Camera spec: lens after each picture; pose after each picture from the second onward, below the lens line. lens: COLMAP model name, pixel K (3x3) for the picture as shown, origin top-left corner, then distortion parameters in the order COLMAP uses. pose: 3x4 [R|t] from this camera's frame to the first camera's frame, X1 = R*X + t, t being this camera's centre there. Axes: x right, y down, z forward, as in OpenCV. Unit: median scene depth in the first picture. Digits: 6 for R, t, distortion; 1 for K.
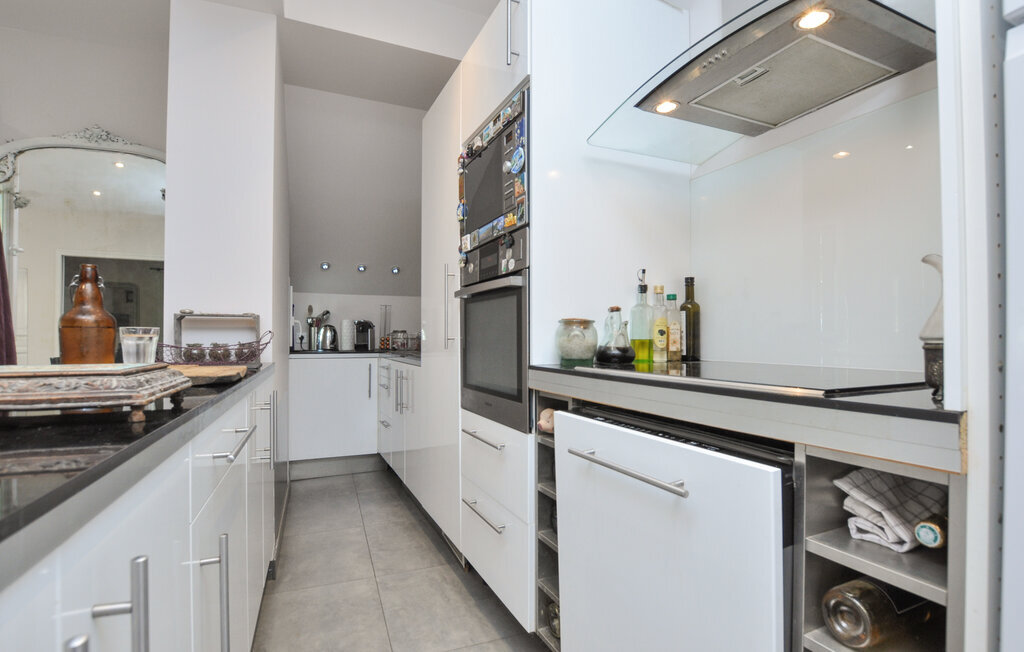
lens RADIAL K [[462.9, 0, 512.3], [0, 462.9, 333.1], [0, 0, 1]] dist [-0.021827, 0.000793]
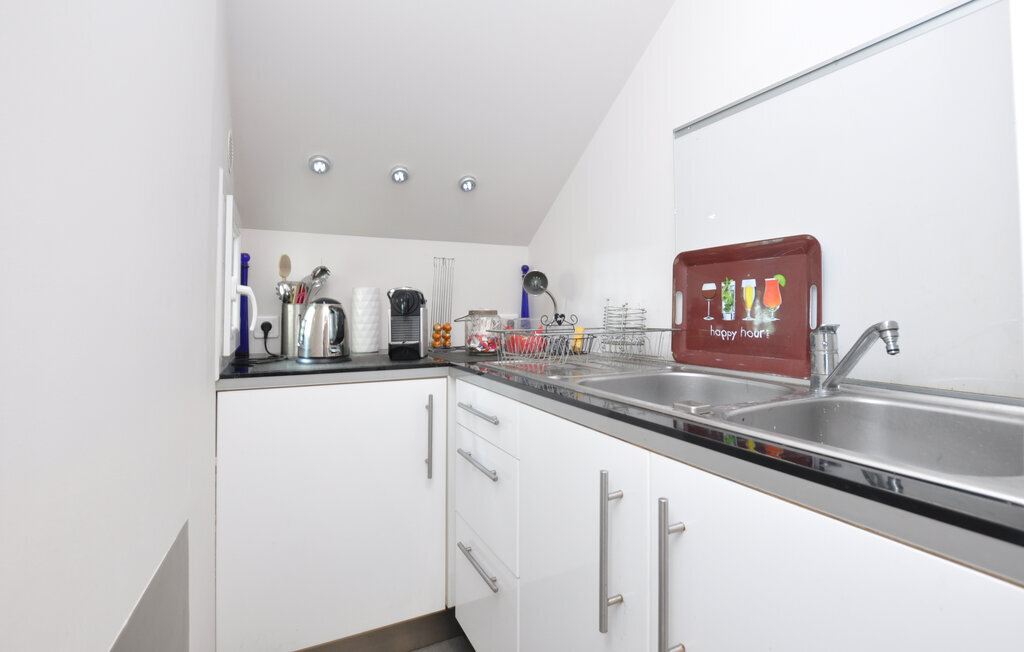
lens RADIAL K [[462.9, 0, 521.9], [0, 462.9, 295.0], [0, 0, 1]] dist [-0.021827, 0.000793]
pose [[0.999485, -0.002967, 0.031967, -0.222730], [0.003509, 0.999851, -0.016911, -0.013102], [-0.031912, 0.017014, 0.999346, 0.546862]]
